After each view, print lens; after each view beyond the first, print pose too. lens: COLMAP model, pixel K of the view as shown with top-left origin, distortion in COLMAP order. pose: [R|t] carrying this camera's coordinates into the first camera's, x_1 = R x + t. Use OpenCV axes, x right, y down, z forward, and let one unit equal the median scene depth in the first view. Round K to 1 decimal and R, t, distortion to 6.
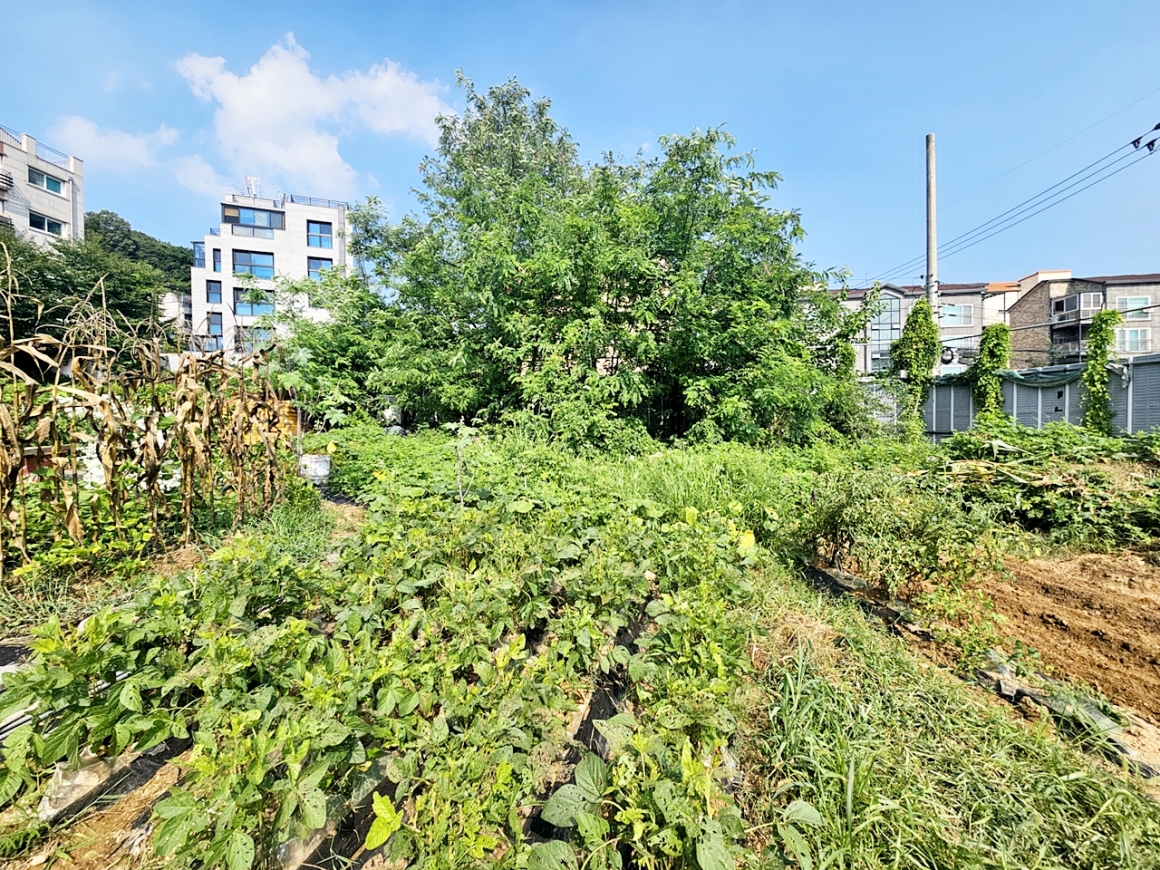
lens RADIAL K [[476.0, 0, 584.1], [0, 476.0, 435.6], [0, 0, 1]] dist [-0.001319, 0.001420]
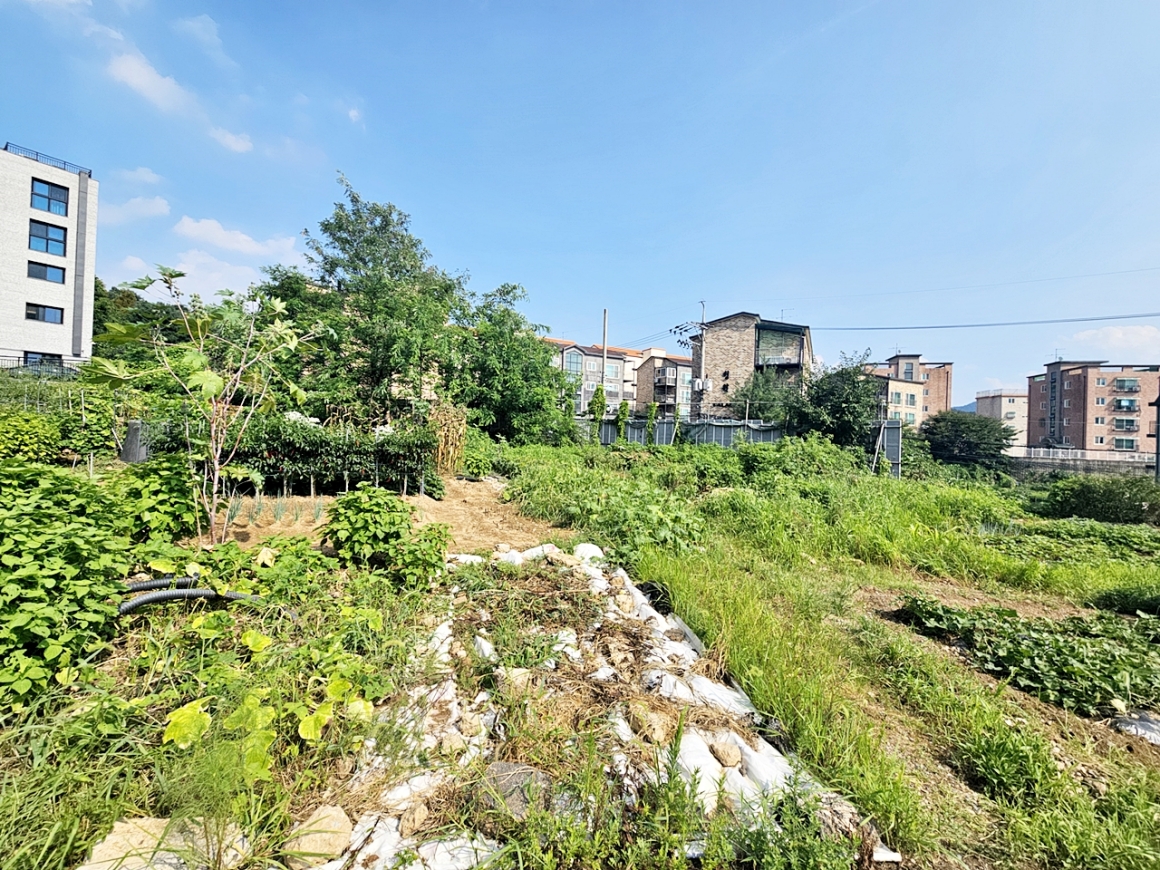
lens RADIAL K [[476.0, 0, 580.0], [0, 476.0, 433.0], [0, 0, 1]] dist [-0.001319, 0.001420]
pose [[0.820415, 0.047461, 0.569795, -0.632948], [-0.036770, 0.998866, -0.030258, 0.015043], [-0.570585, 0.003873, 0.821230, -0.782468]]
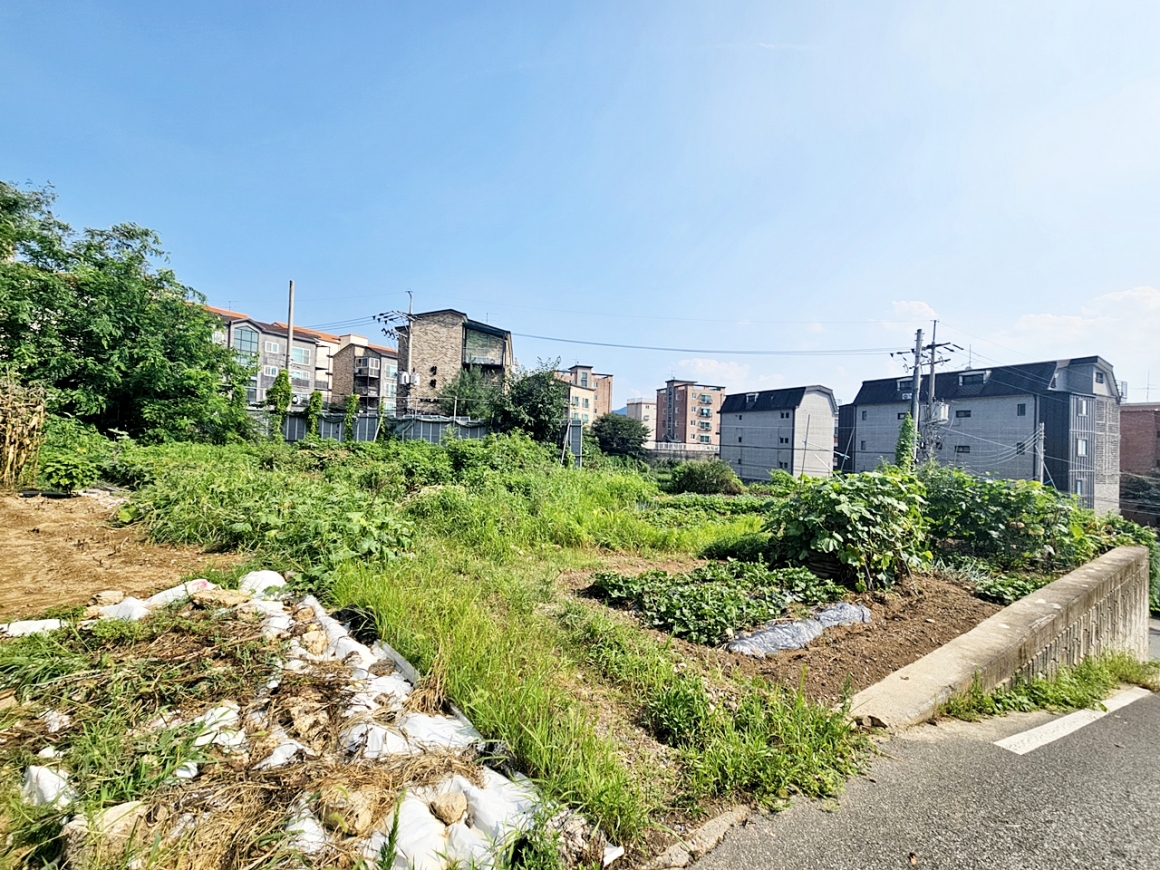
lens RADIAL K [[476.0, 0, 579.6], [0, 476.0, 435.0], [0, 0, 1]] dist [-0.001319, 0.001420]
pose [[0.357013, 0.041722, 0.933167, -0.612400], [-0.022404, 0.999097, -0.036098, 0.014057], [-0.933831, -0.008019, 0.357625, -0.758867]]
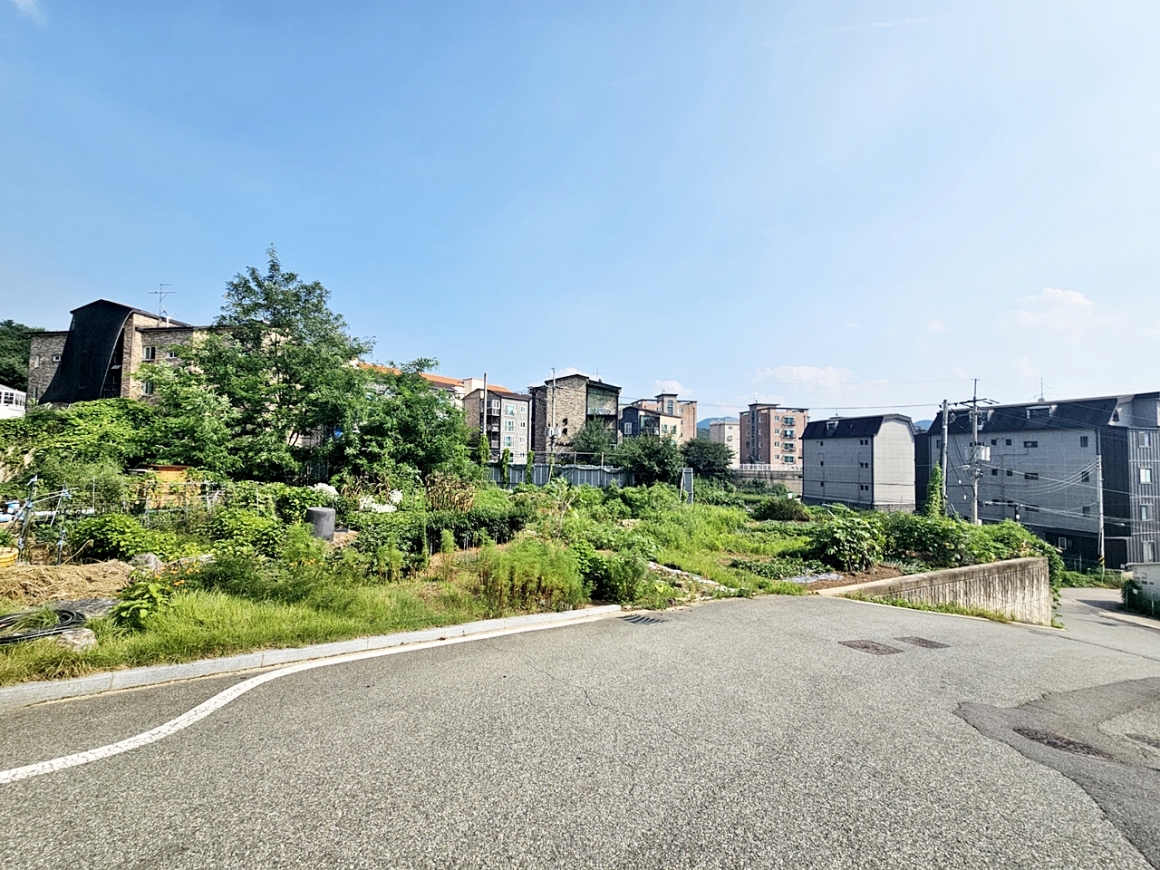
lens RADIAL K [[476.0, 0, 579.6], [0, 476.0, 434.1], [0, 0, 1]] dist [-0.001319, 0.001420]
pose [[0.503745, 0.061752, 0.861642, -1.416757], [-0.008609, 0.997751, -0.066473, -0.103633], [-0.863809, 0.026068, 0.503144, -0.892519]]
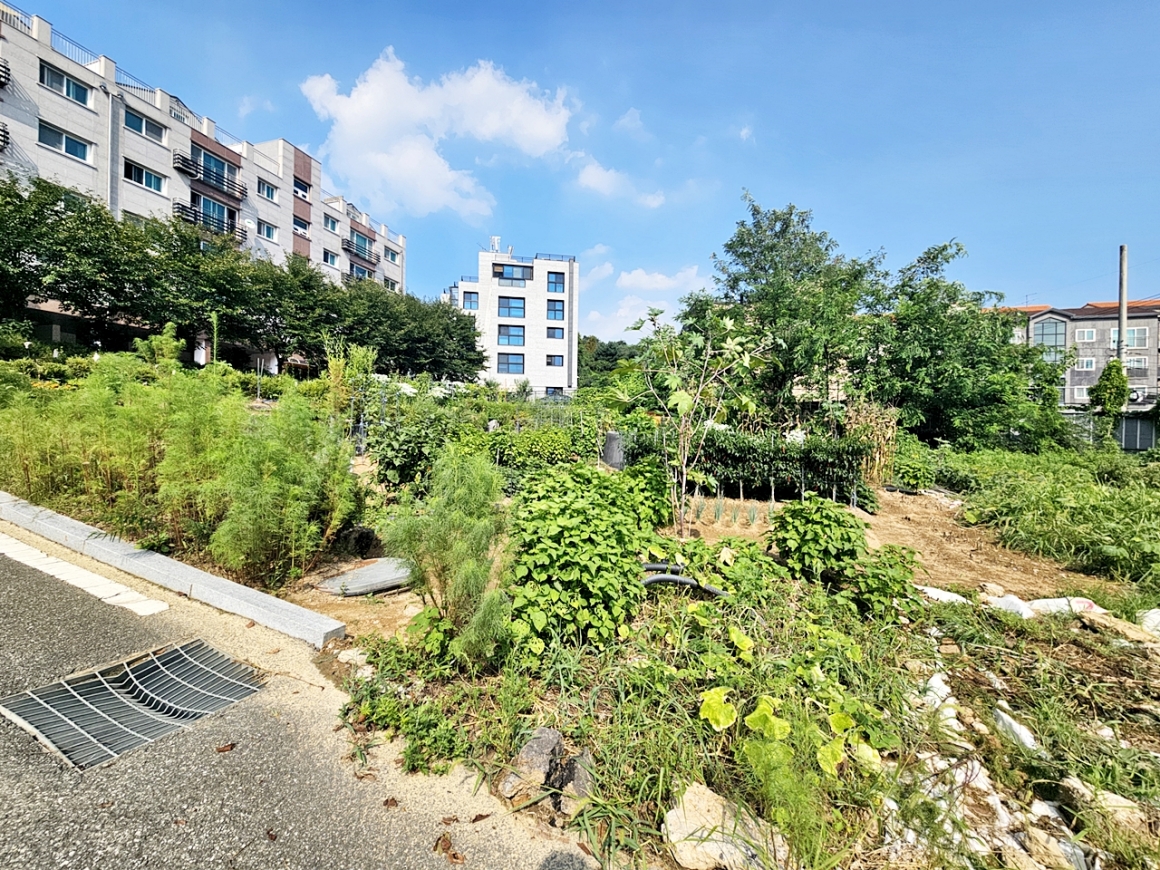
lens RADIAL K [[476.0, 0, 579.0], [0, 476.0, 434.1], [0, 0, 1]] dist [-0.001319, 0.001420]
pose [[0.983146, 0.031250, -0.180132, -0.662738], [-0.032985, 0.999434, -0.006645, 0.013179], [0.179823, 0.012474, 0.983620, -0.764030]]
